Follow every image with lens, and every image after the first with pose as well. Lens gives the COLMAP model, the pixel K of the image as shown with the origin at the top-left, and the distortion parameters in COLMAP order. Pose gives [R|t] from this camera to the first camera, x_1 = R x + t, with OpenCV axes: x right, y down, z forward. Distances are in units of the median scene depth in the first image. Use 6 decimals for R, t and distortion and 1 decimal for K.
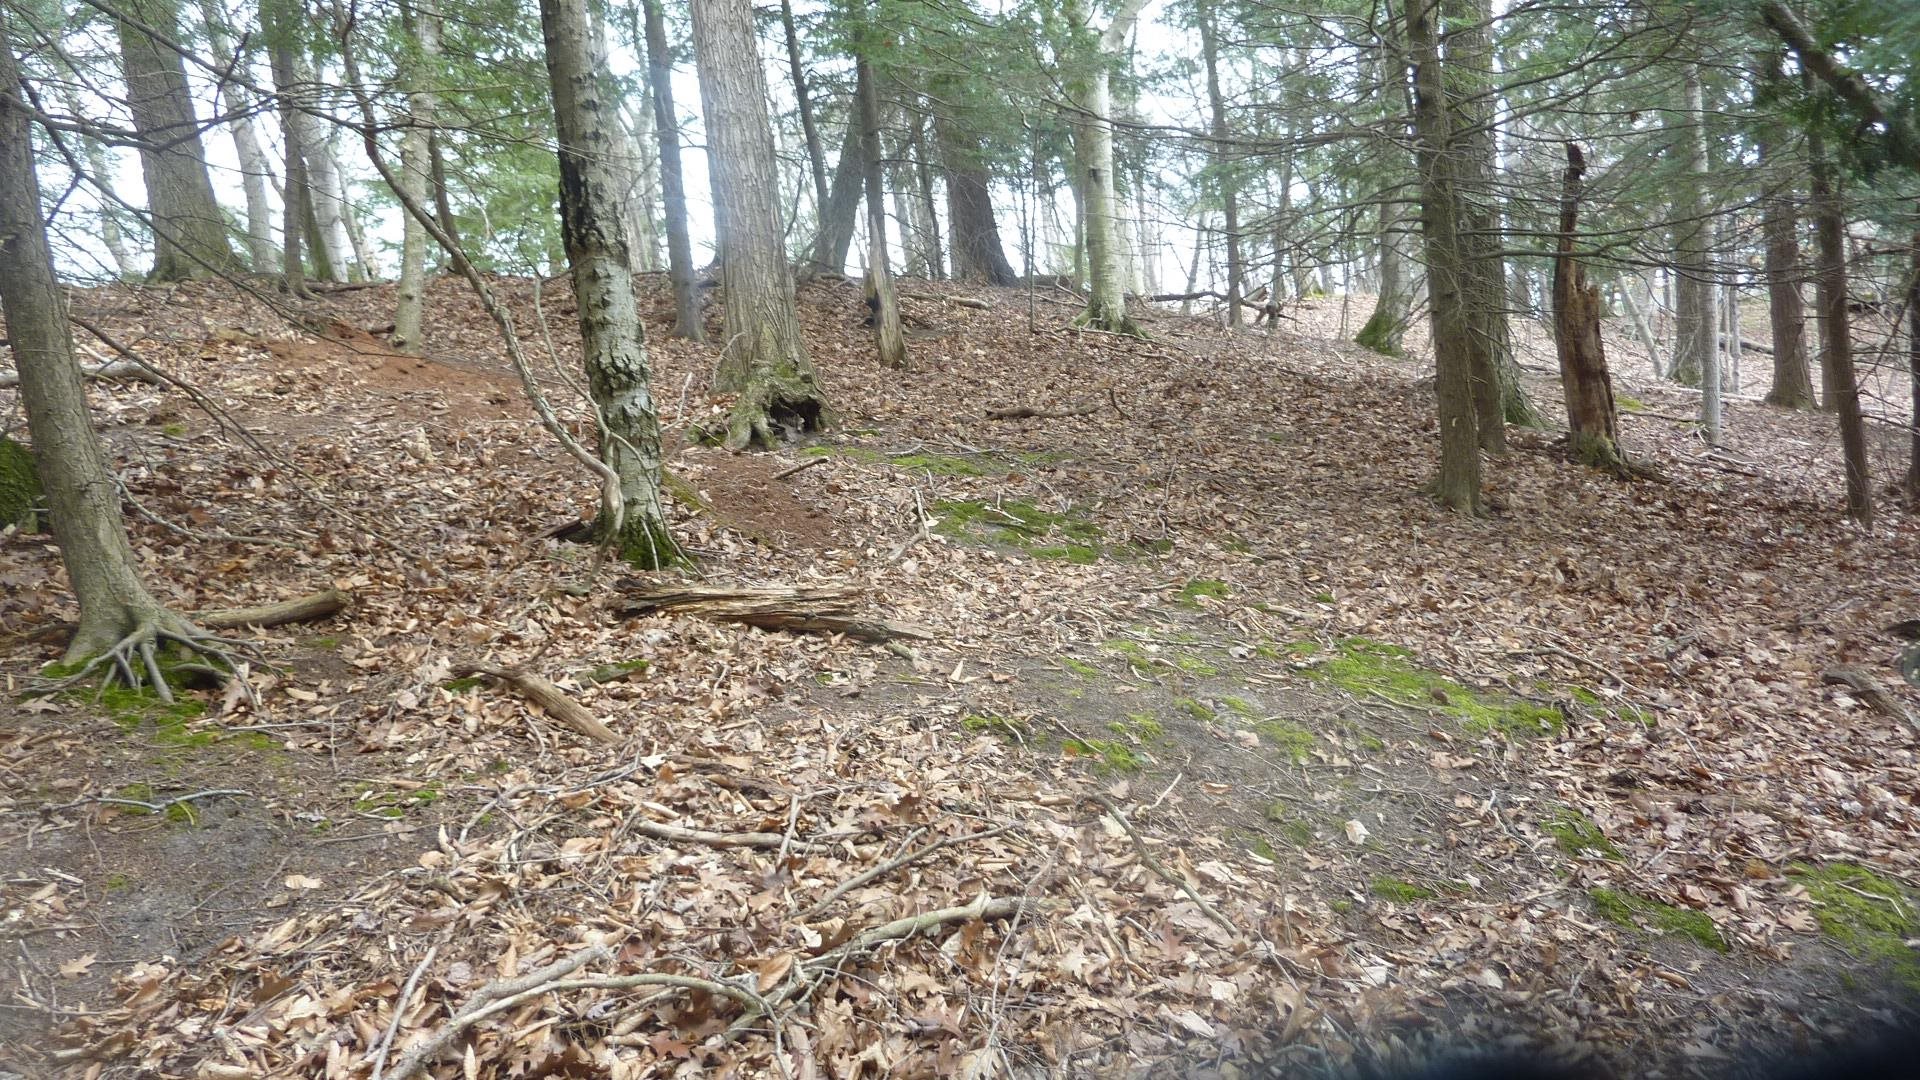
lens RADIAL K [[1328.1, 0, 960.0], [0, 1328.1, 540.0], [0, 0, 1]] dist [-0.038358, 0.003822]
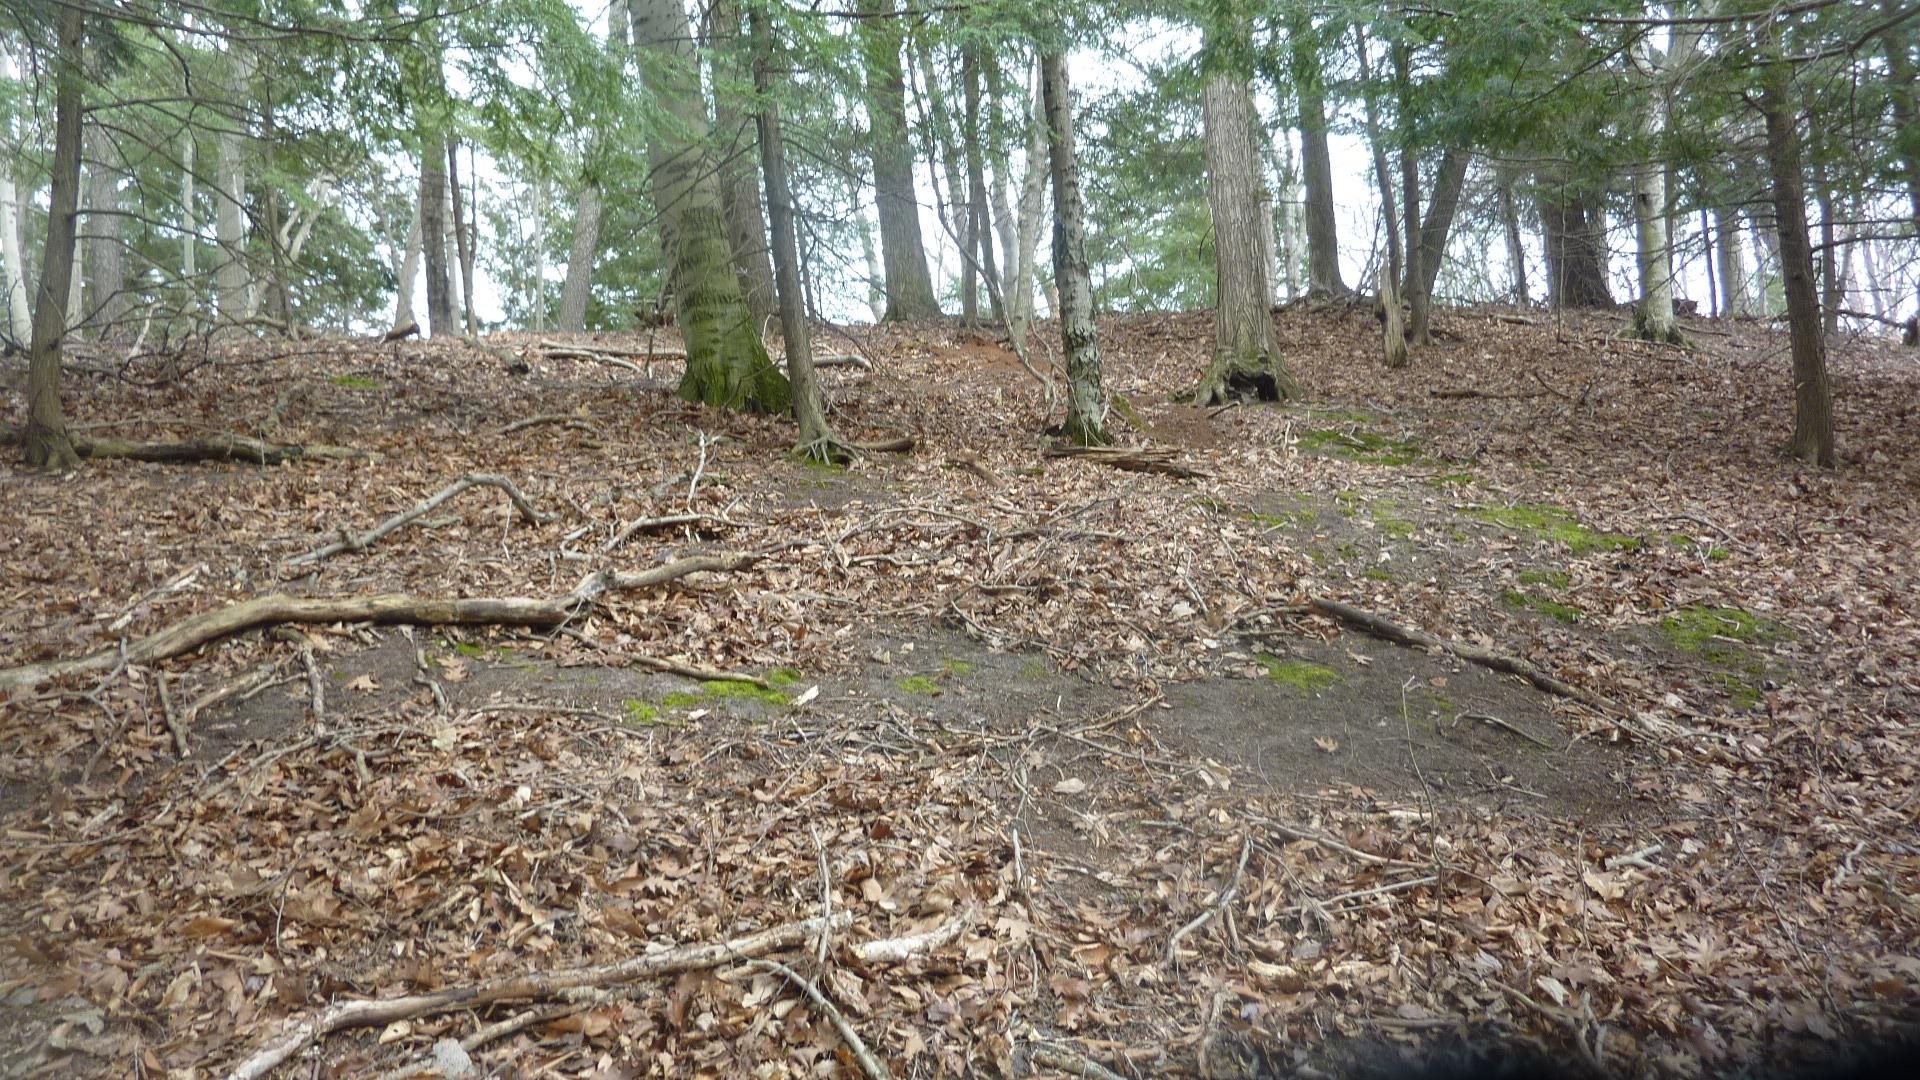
lens RADIAL K [[1328.1, 0, 960.0], [0, 1328.1, 540.0], [0, 0, 1]] dist [-0.038358, 0.003822]
pose [[0.870017, 0.037599, -0.491585, 0.465984], [-0.058372, 0.997930, -0.026982, 0.191783], [0.489553, 0.052170, 0.870411, -0.564590]]
